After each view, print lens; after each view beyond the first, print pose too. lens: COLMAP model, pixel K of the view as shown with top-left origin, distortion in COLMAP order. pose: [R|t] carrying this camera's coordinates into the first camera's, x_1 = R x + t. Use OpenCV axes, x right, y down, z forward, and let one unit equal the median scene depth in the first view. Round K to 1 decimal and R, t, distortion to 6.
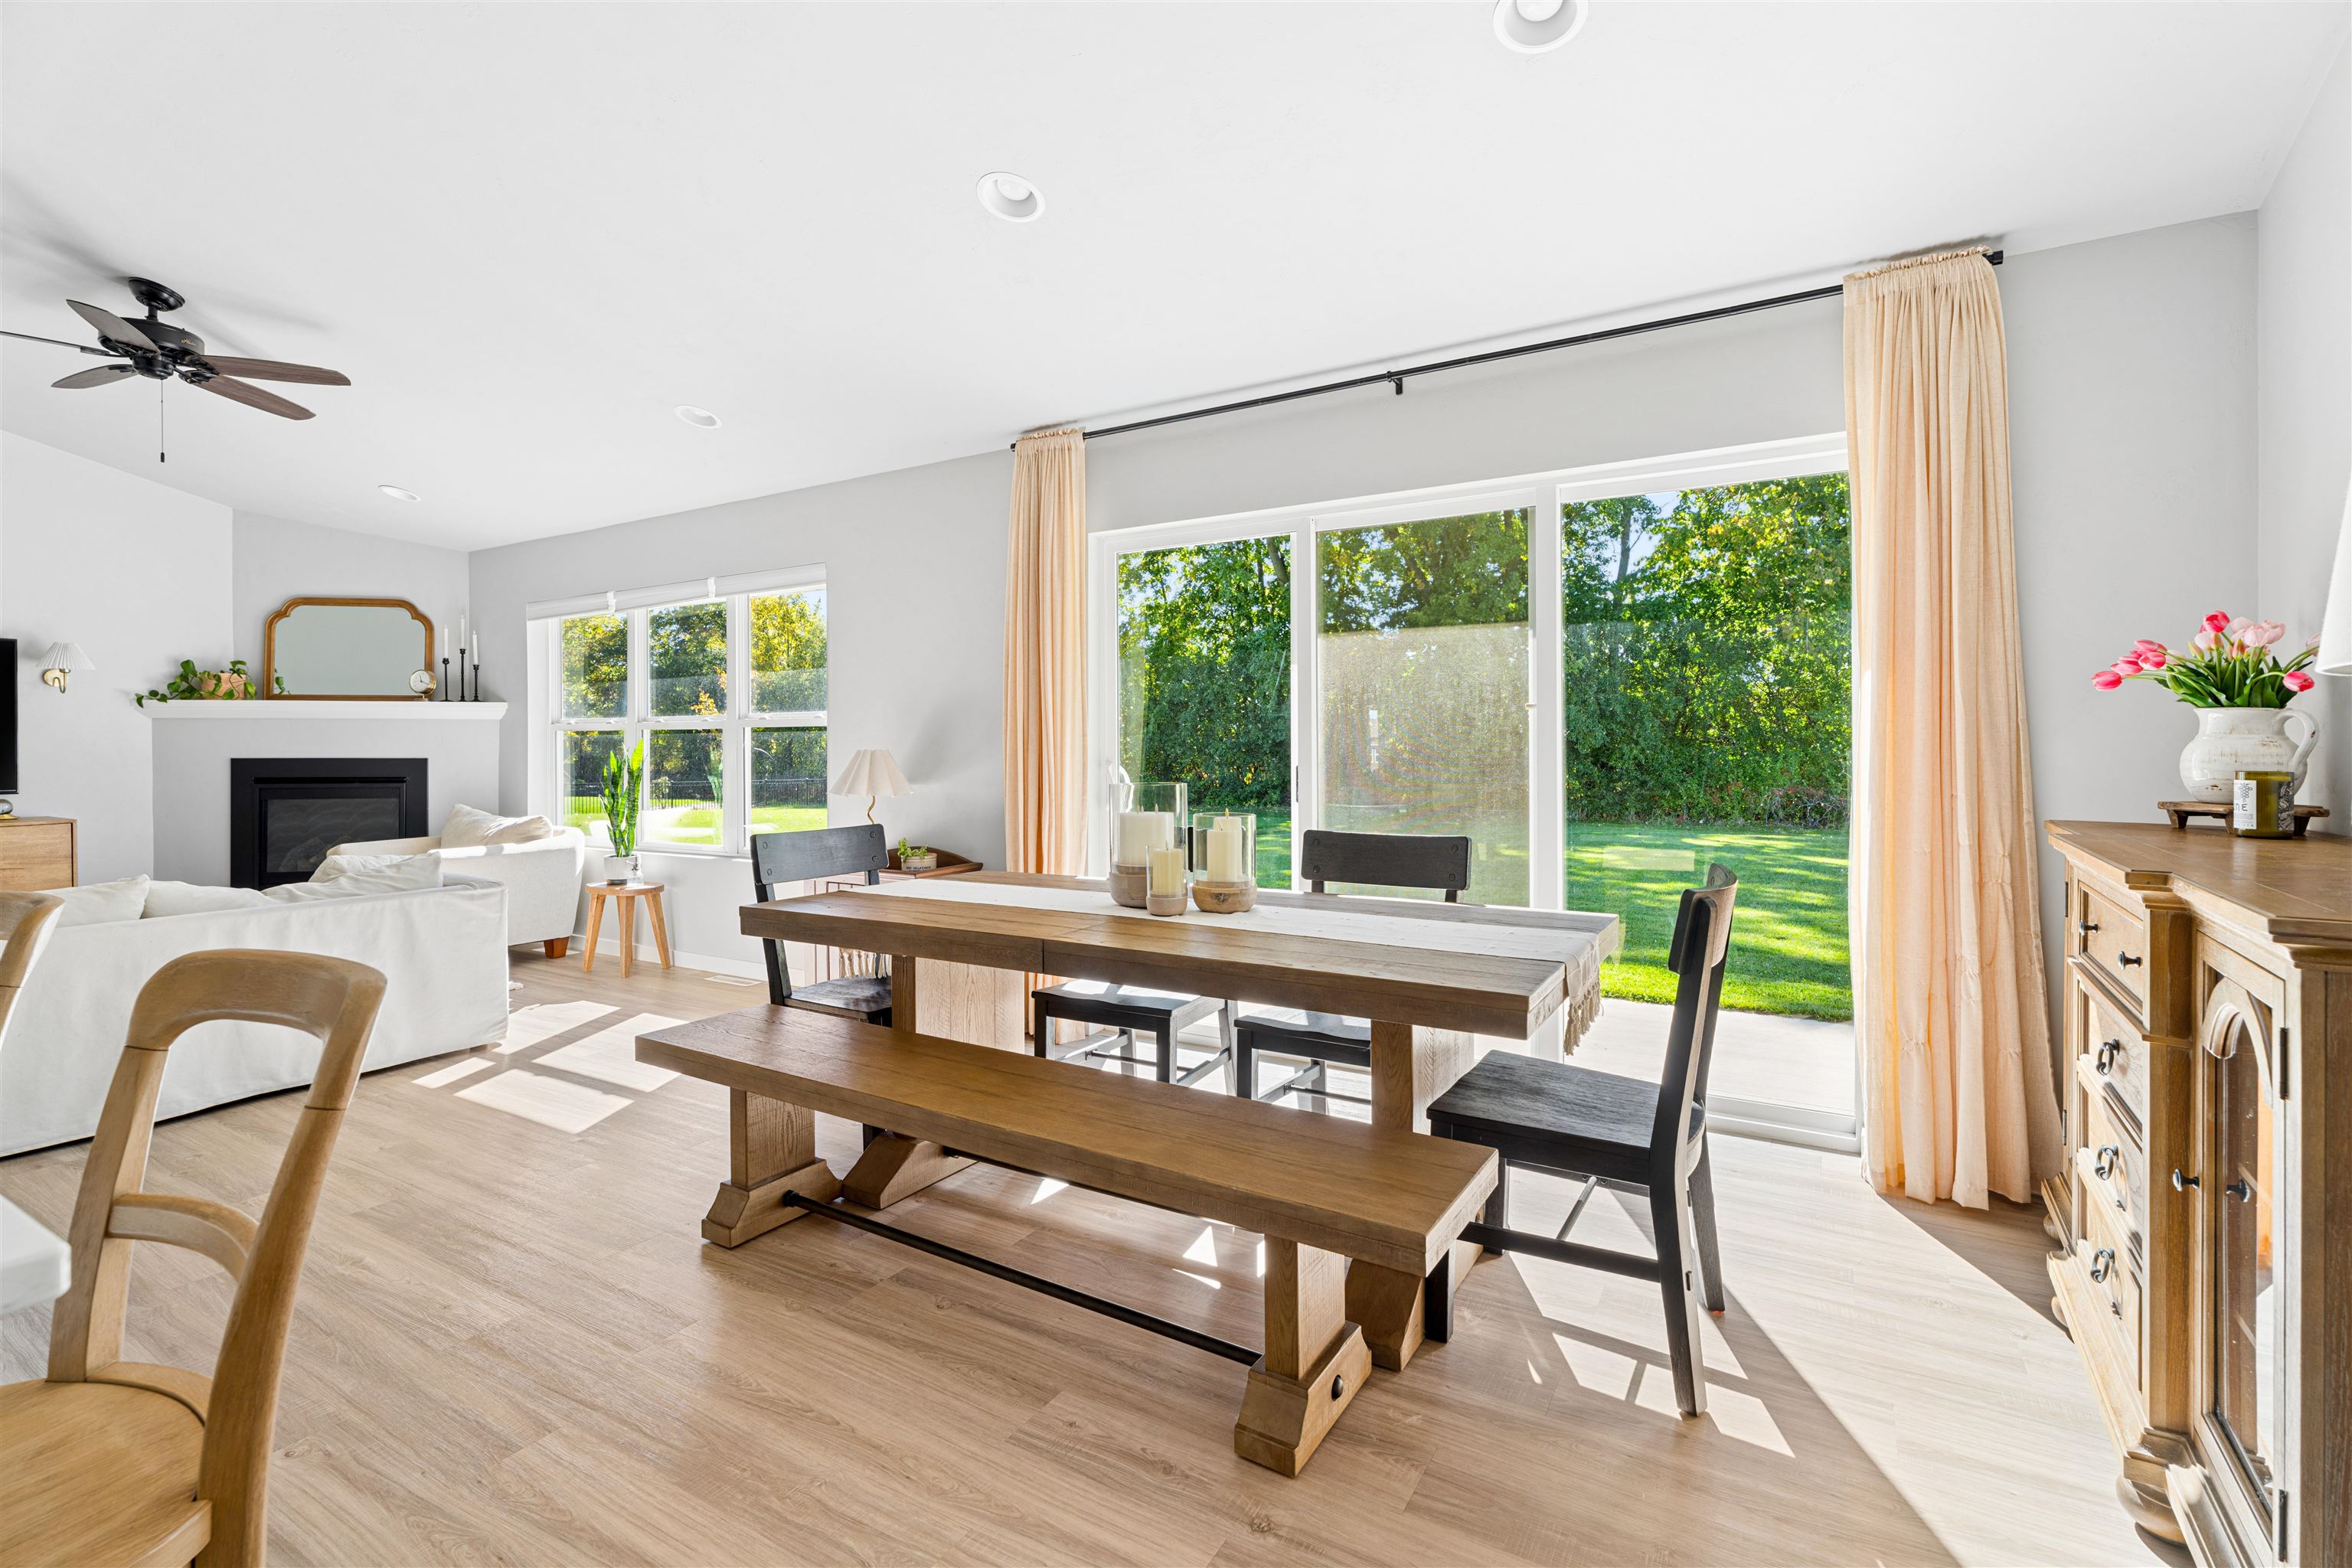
lens RADIAL K [[1059.6, 0, 1183.0], [0, 1059.6, 744.1], [0, 0, 1]] dist [0.002409, 0.001145]
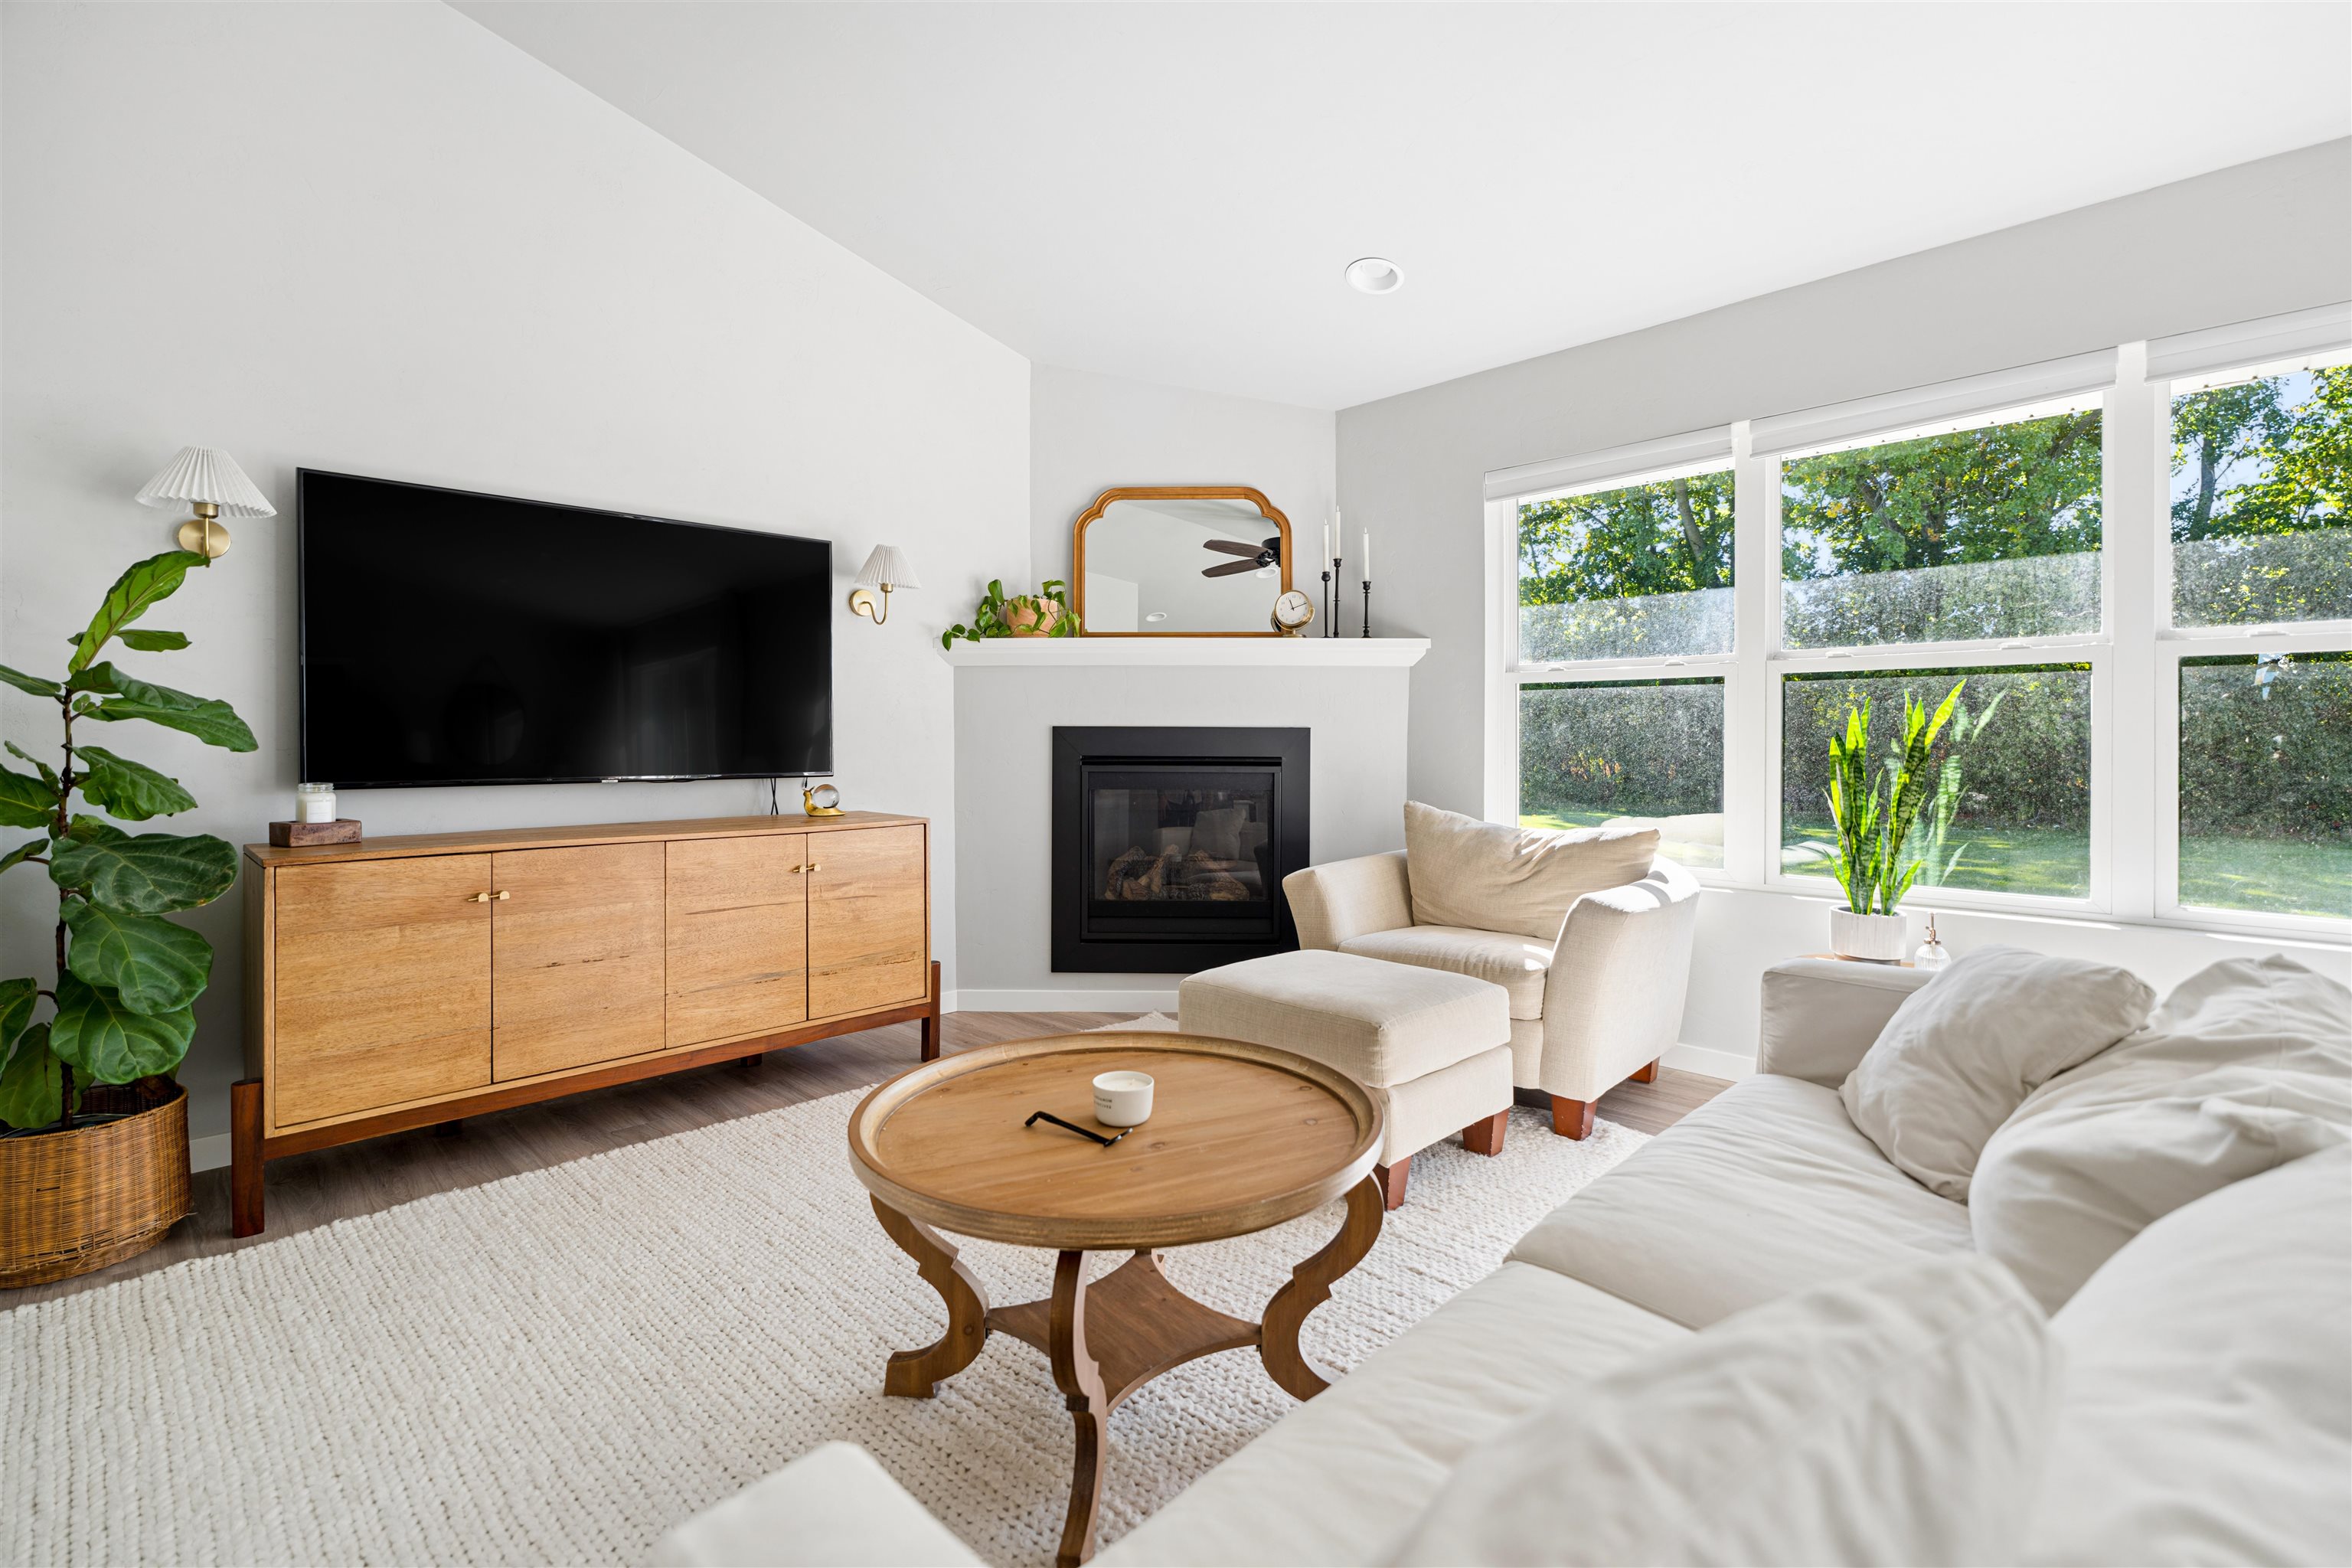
lens RADIAL K [[1059.6, 0, 1183.0], [0, 1059.6, 744.1], [0, 0, 1]] dist [0.002409, 0.001145]
pose [[0.968791, 0.005287, -0.247823, -0.795831], [-0.003348, 0.999960, 0.008246, 0.022991], [0.247856, -0.007159, 0.968770, 0.459731]]
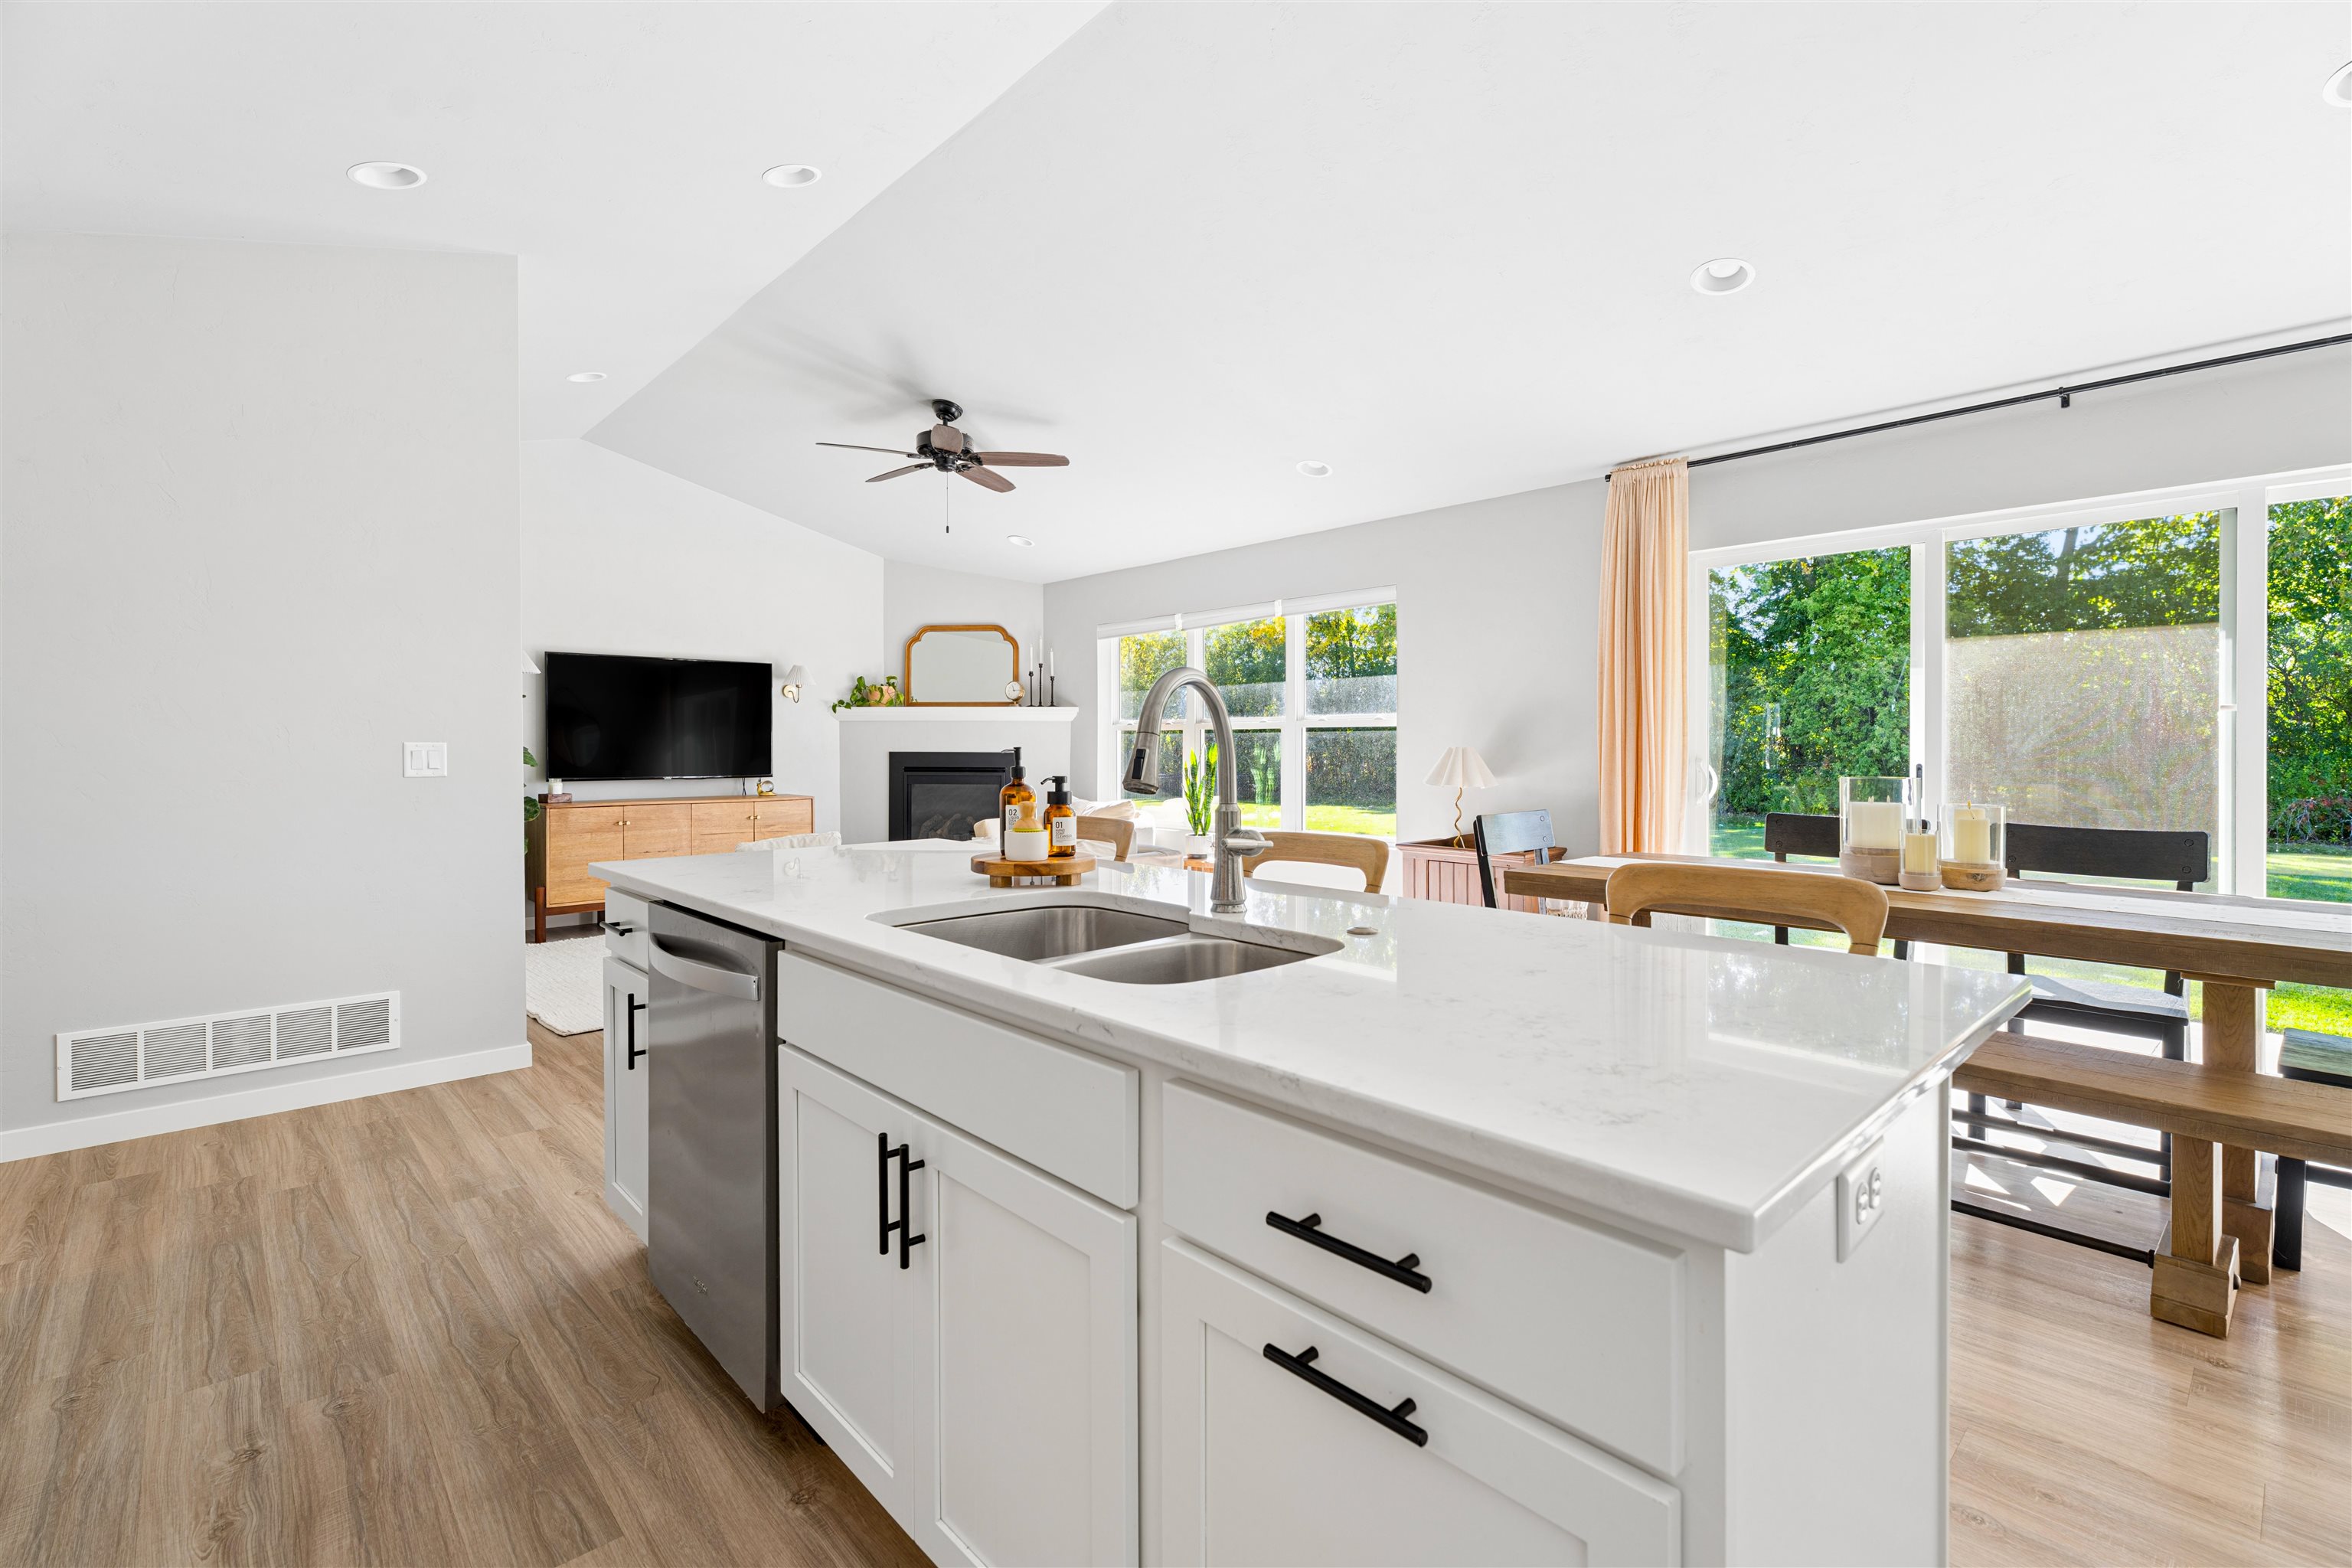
lens RADIAL K [[1056.4, 0, 1178.0], [0, 1056.4, 748.5], [0, 0, 1]] dist [0.000212, 0.000338]
pose [[0.959581, 0.004714, -0.281394, -0.237071], [-0.003127, 0.999977, 0.006088, 0.000575], [0.281416, -0.004962, 0.959573, -0.169986]]
